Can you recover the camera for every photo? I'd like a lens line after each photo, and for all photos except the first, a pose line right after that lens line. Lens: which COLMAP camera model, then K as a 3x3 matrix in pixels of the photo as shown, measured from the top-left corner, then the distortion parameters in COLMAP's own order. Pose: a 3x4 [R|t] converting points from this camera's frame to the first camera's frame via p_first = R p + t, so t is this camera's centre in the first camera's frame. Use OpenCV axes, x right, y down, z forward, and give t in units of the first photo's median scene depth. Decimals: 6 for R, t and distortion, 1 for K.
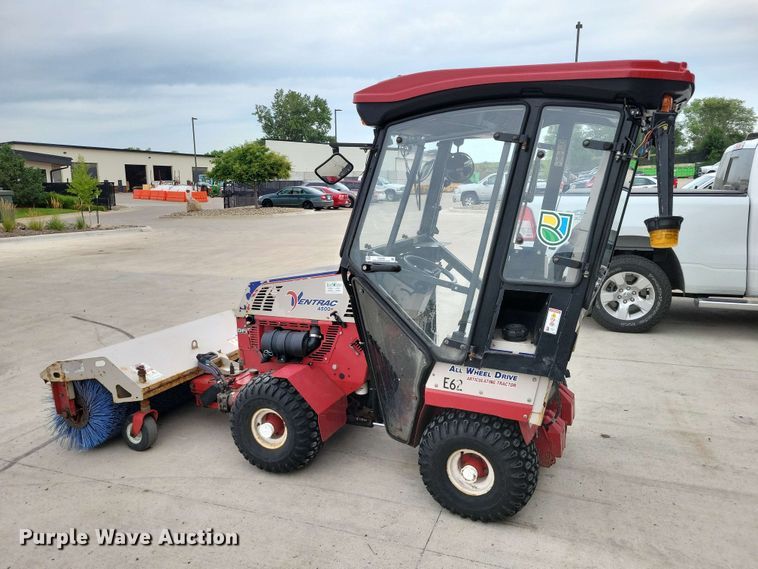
lens RADIAL K [[592.5, 0, 370.3], [0, 592.5, 284.3], [0, 0, 1]] dist [0.036425, -0.002462]
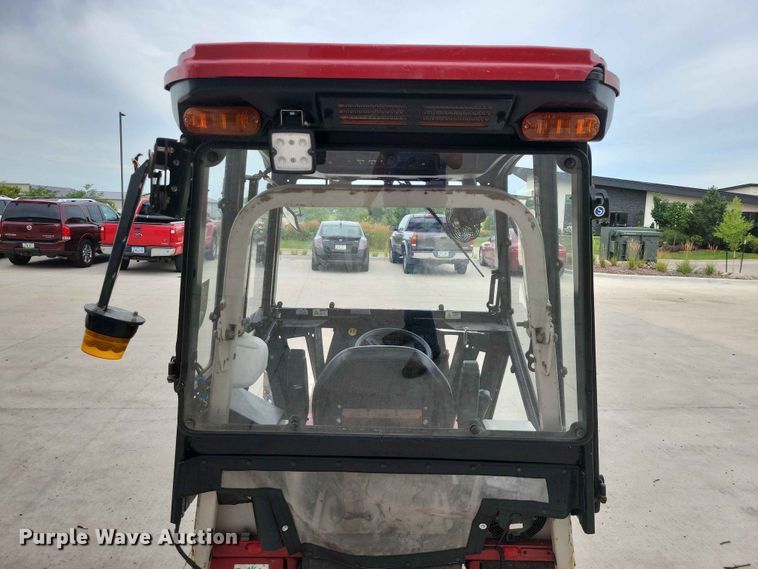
lens RADIAL K [[590.7, 0, 371.3], [0, 590.7, 276.6], [0, 0, 1]] dist [0.034864, -0.009833]
pose [[0.395545, 0.117914, -0.910846, 0.760809], [-0.190051, 0.980768, 0.044434, -0.145297], [0.898568, 0.155531, 0.410347, 0.657744]]
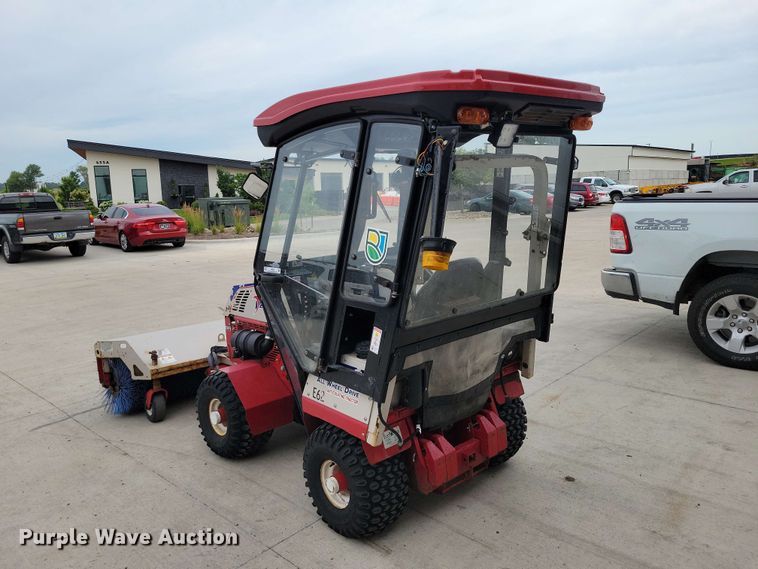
lens RADIAL K [[590.7, 0, 371.3], [0, 590.7, 276.6], [0, 0, 1]] dist [0.034864, -0.009833]
pose [[0.917336, 0.041321, -0.395965, 0.509419], [-0.048071, 0.998818, -0.007135, -0.026841], [0.395202, 0.025580, 0.918238, 0.075598]]
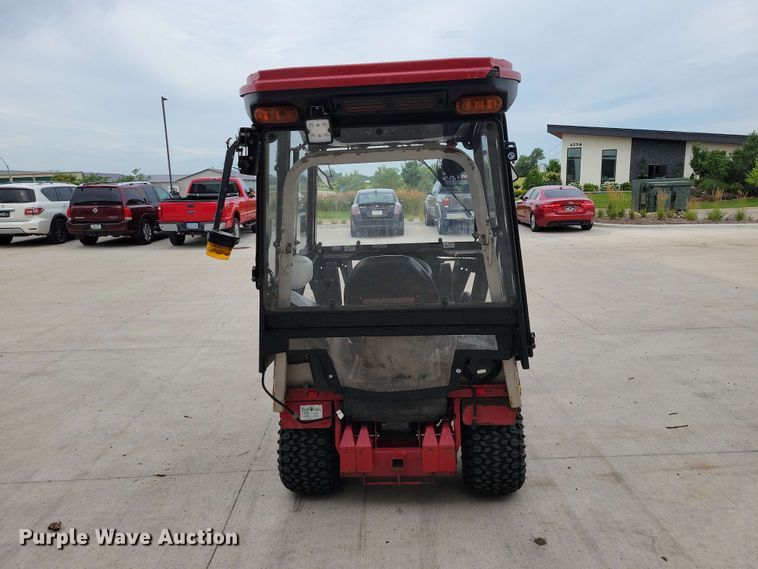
lens RADIAL K [[589.1, 0, 377.7], [0, 589.1, 293.7], [0, 0, 1]] dist [0.037041, -0.008435]
pose [[0.344911, 0.171439, -0.922846, 1.035984], [-0.135953, 0.981935, 0.131605, -0.116286], [0.928738, 0.080072, 0.361988, 0.595506]]
